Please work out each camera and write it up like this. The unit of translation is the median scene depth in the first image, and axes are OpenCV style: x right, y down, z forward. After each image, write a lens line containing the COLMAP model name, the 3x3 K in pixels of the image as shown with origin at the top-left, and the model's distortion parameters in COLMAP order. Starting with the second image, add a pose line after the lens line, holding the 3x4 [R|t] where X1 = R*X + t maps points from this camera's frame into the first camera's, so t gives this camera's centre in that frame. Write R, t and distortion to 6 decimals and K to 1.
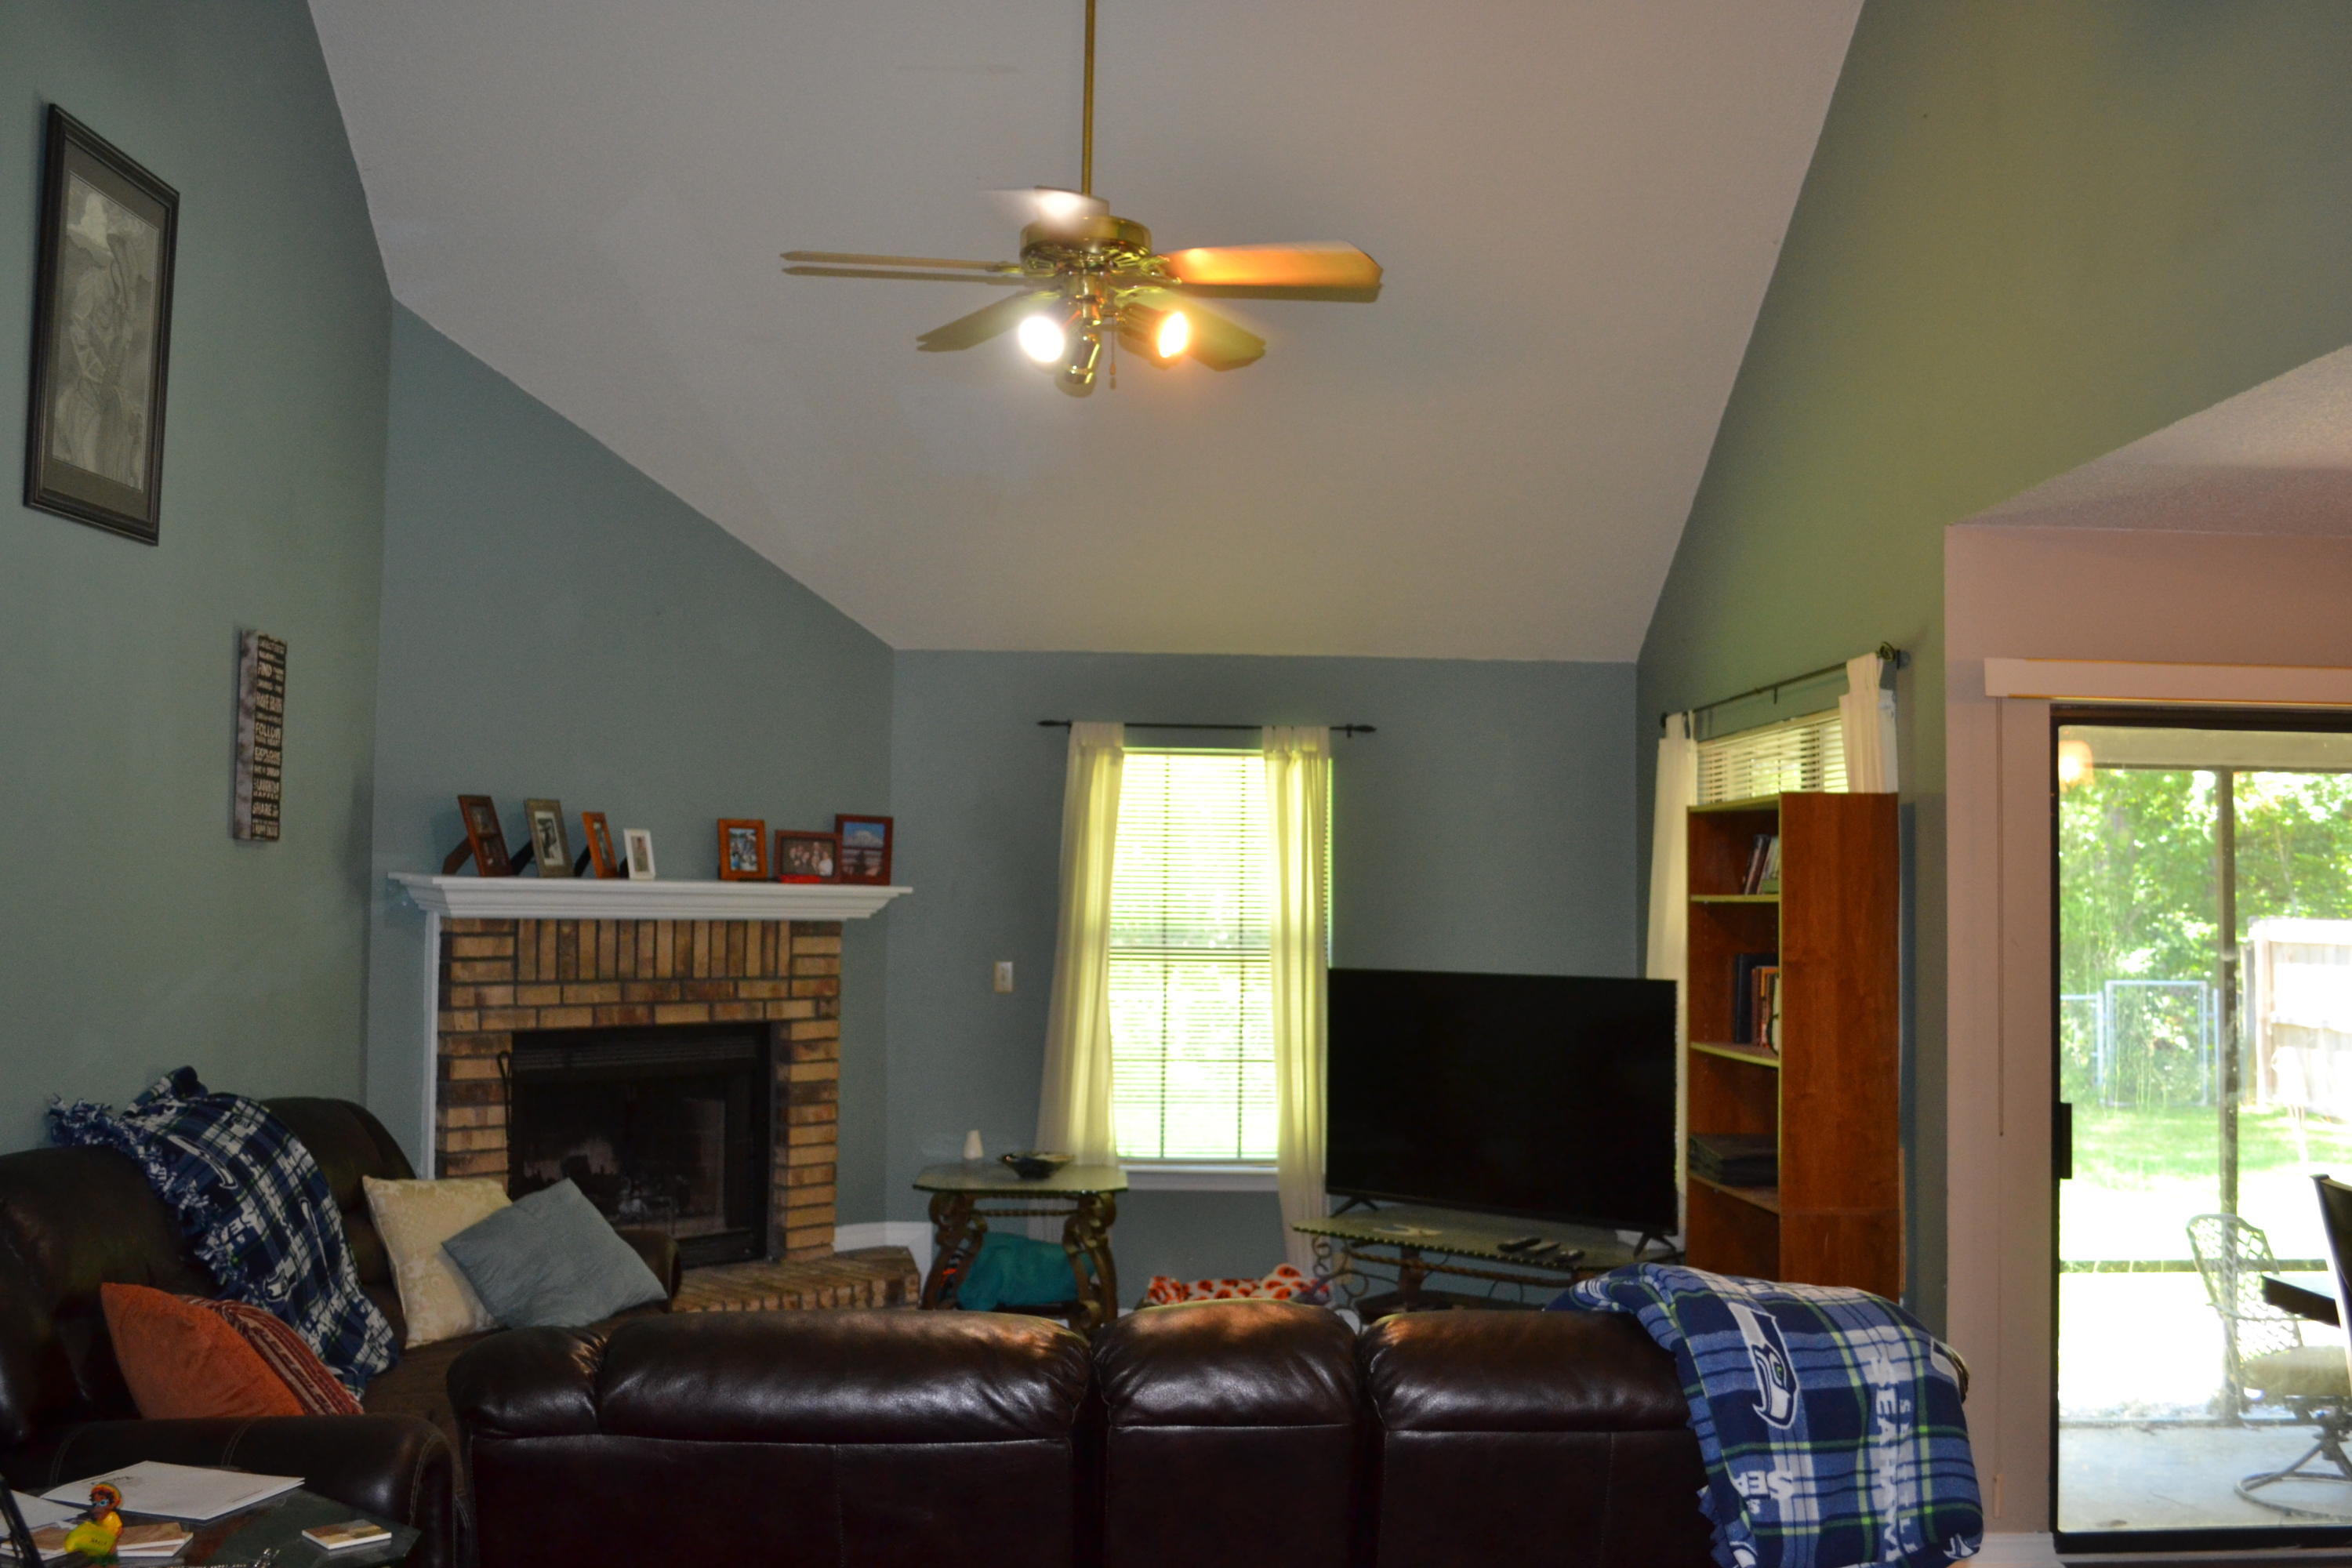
lens RADIAL K [[2108.9, 0, 1166.2], [0, 2108.9, 800.3], [0, 0, 1]] dist [-0.071474, 0.001906]
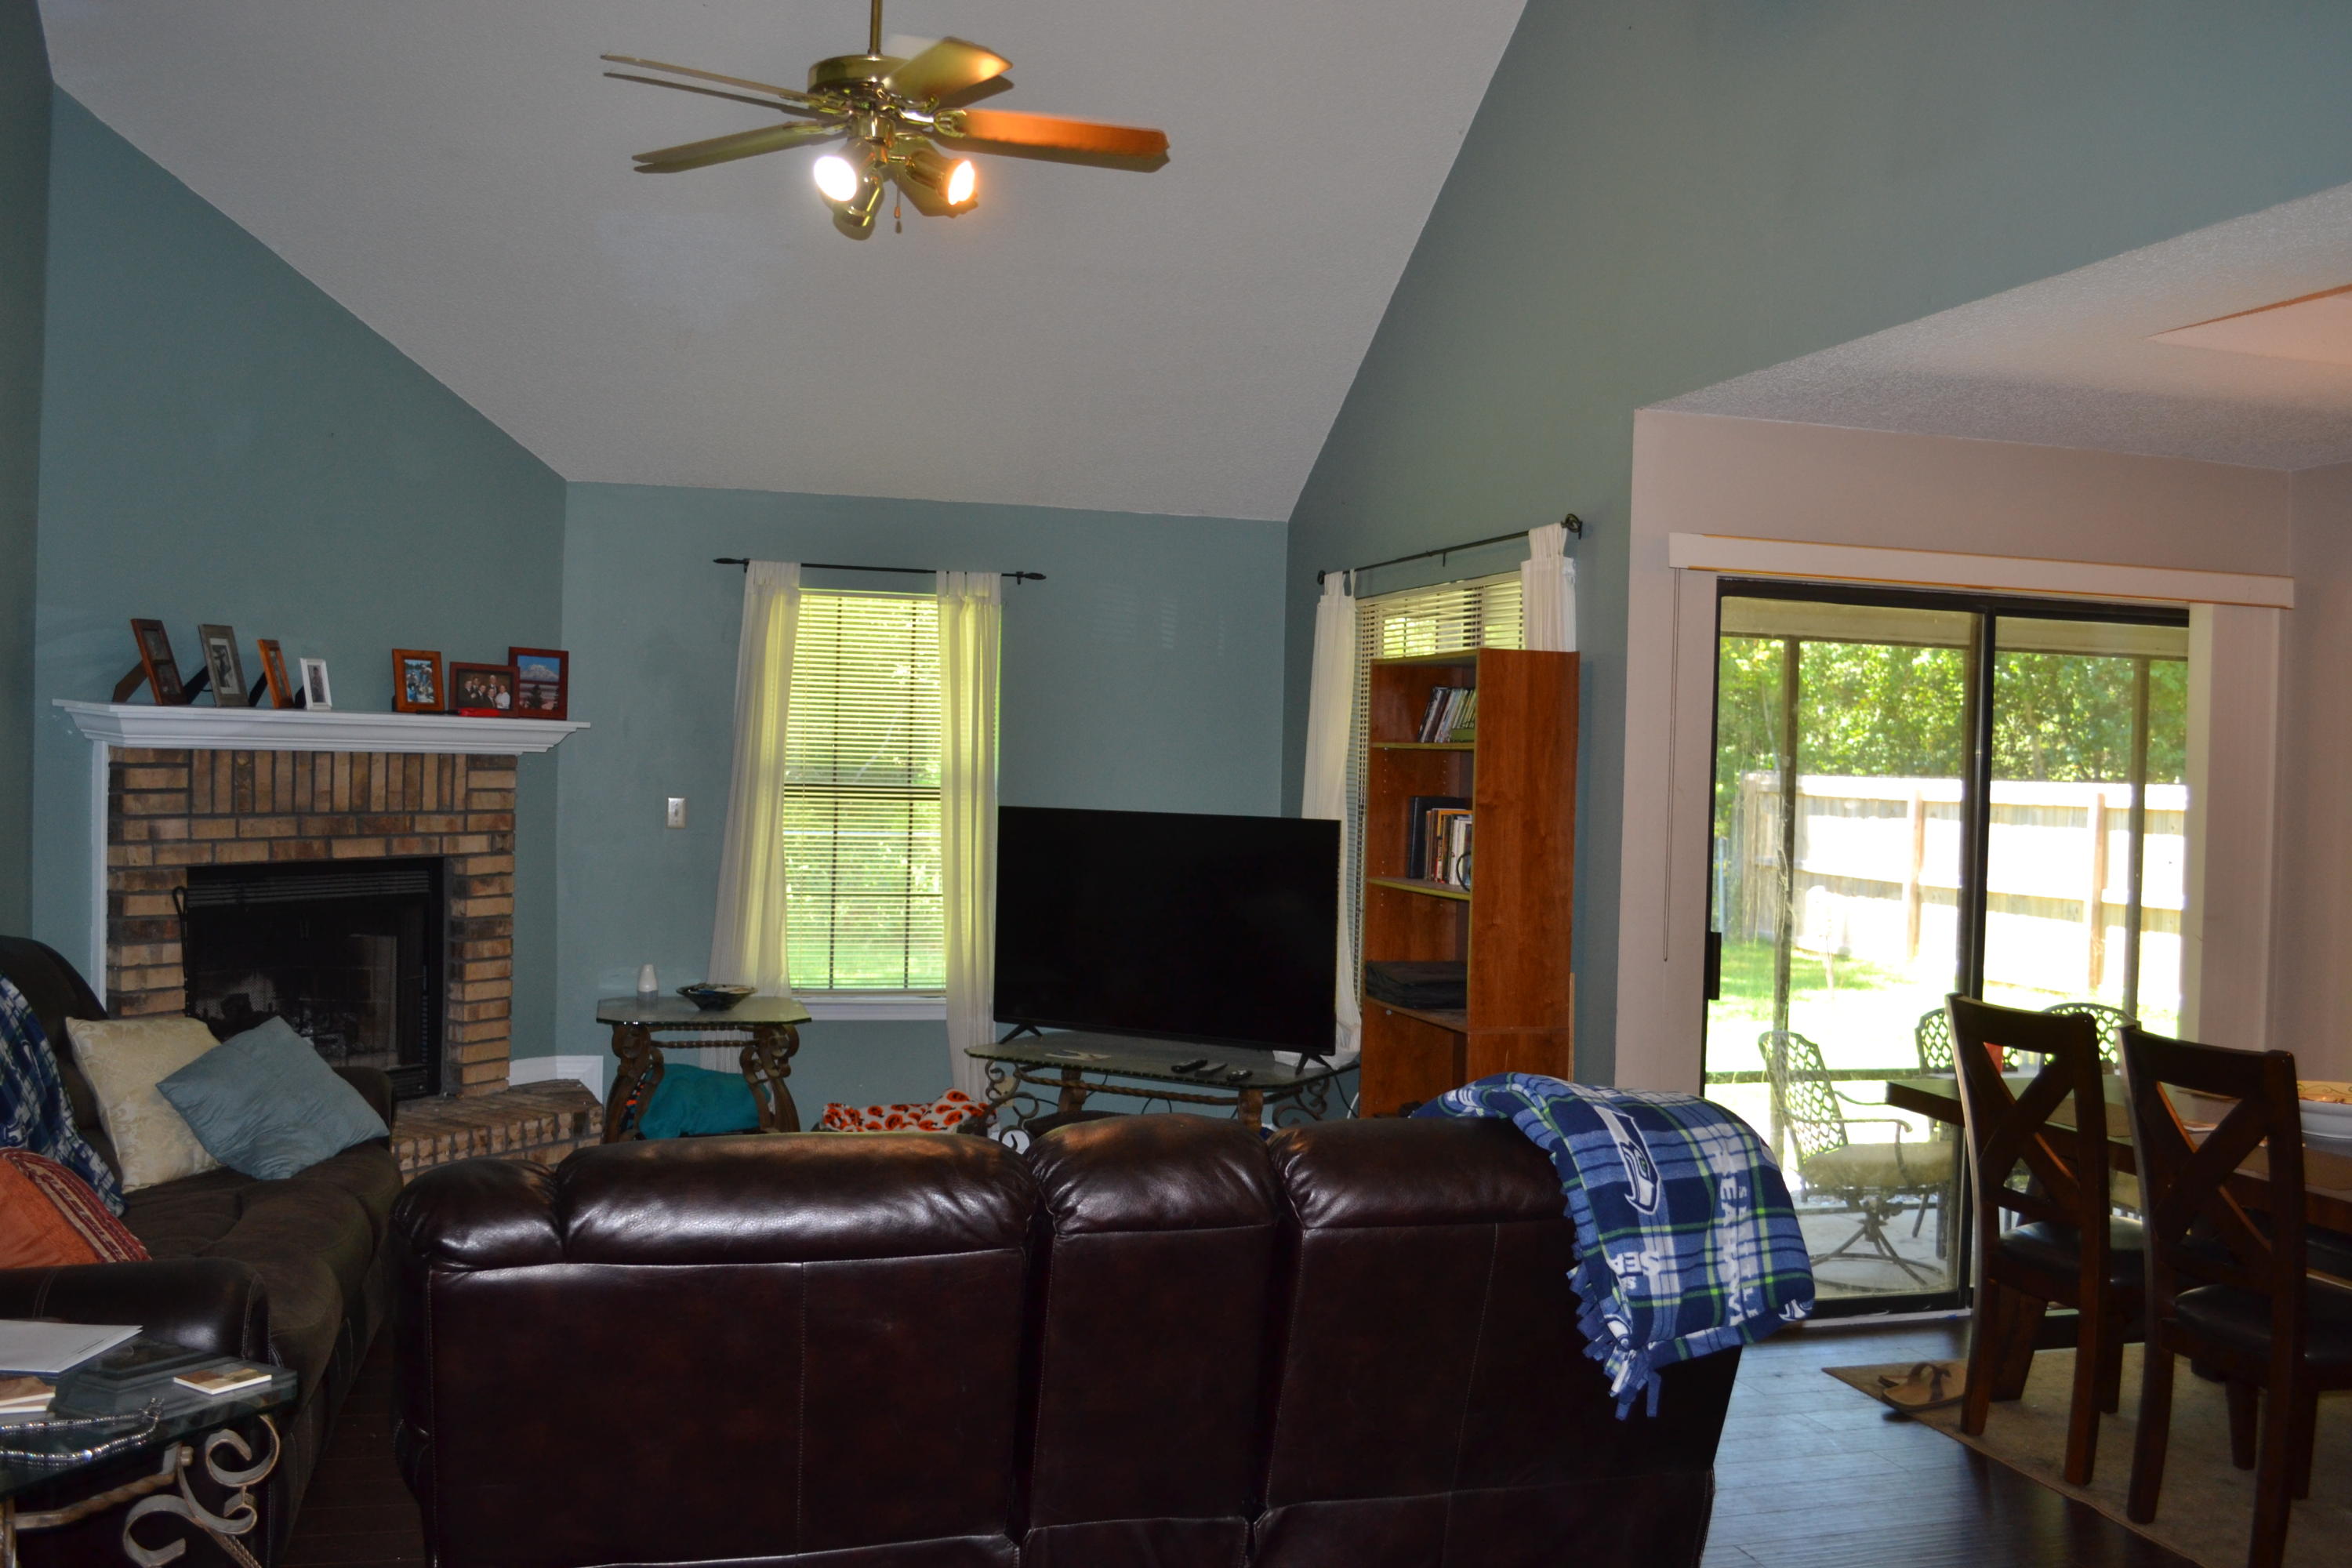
lens RADIAL K [[2049.6, 0, 1167.4], [0, 2049.6, 788.4], [0, 0, 1]] dist [-0.073496, 0.002830]
pose [[0.973668, 0.009355, 0.227778, -0.083043], [-0.025318, 0.997414, 0.067257, 0.000927], [-0.226560, -0.071253, 0.971387, -0.000251]]
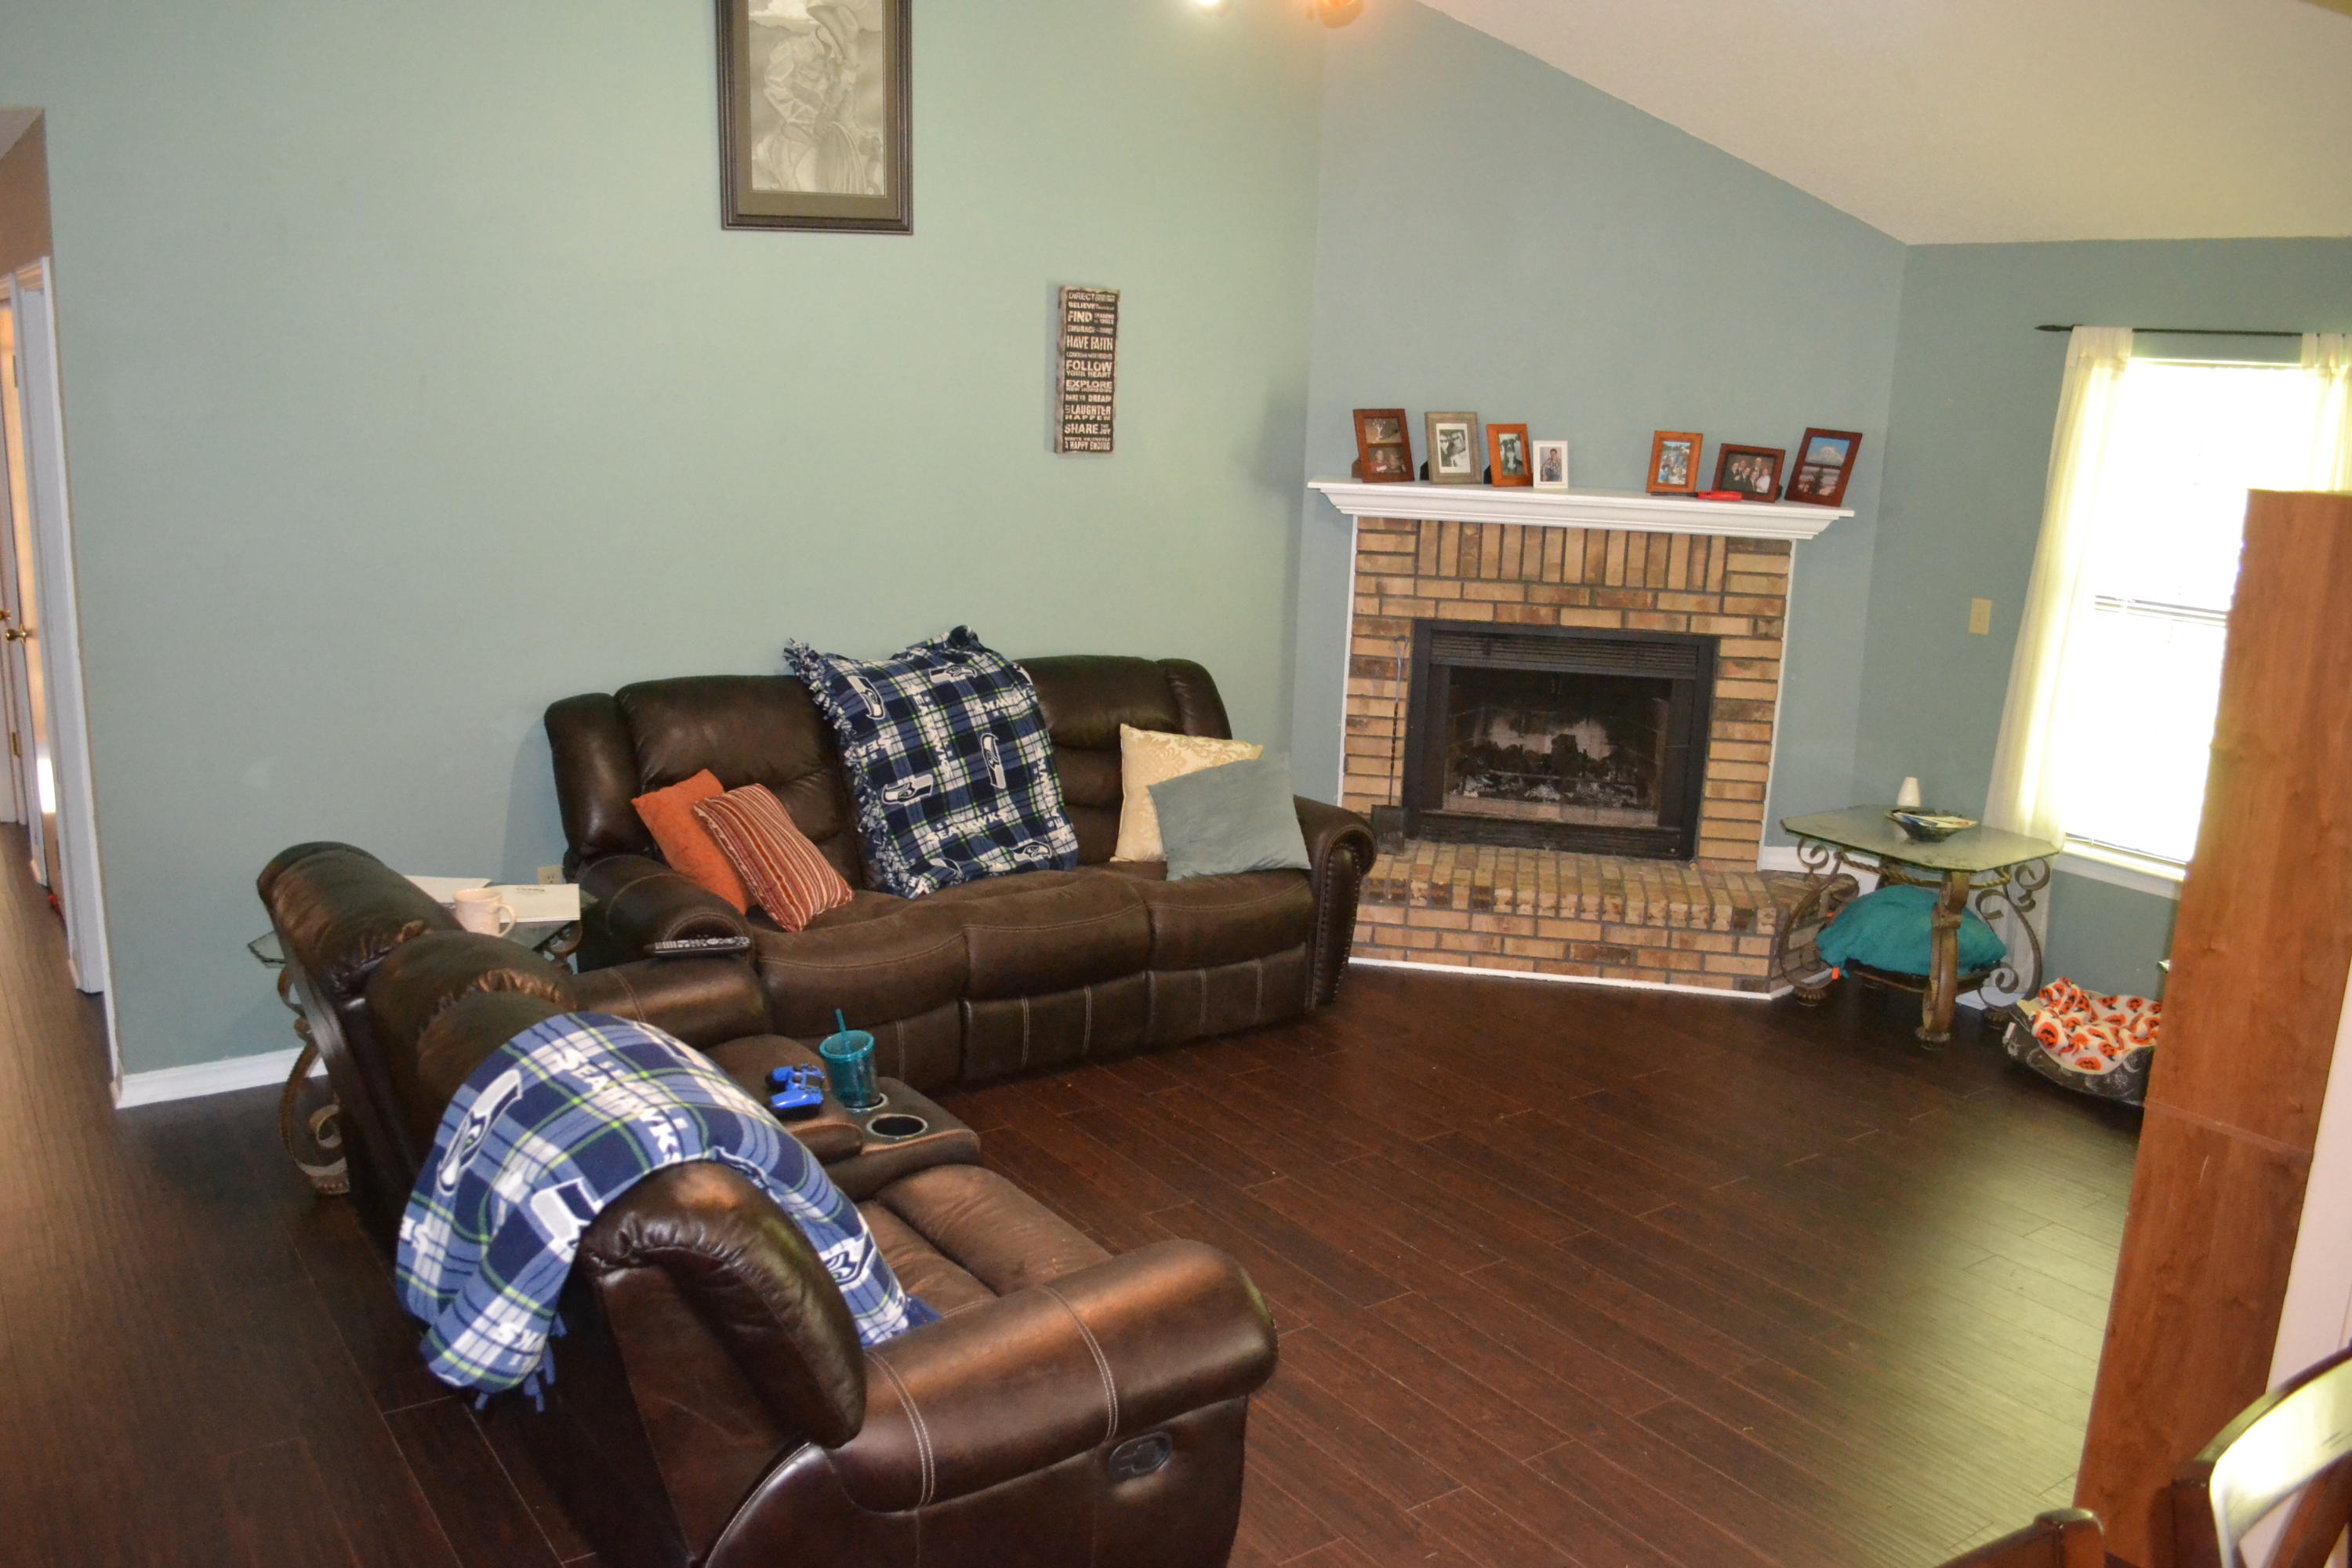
lens RADIAL K [[1898.9, 0, 1173.4], [0, 1898.9, 779.0], [0, 0, 1]] dist [-0.066867, 0.000140]
pose [[0.545266, 0.184248, -0.817764, 0.469895], [0.011846, 0.973755, 0.227292, -0.040219], [0.838179, -0.133622, 0.528773, 0.325717]]
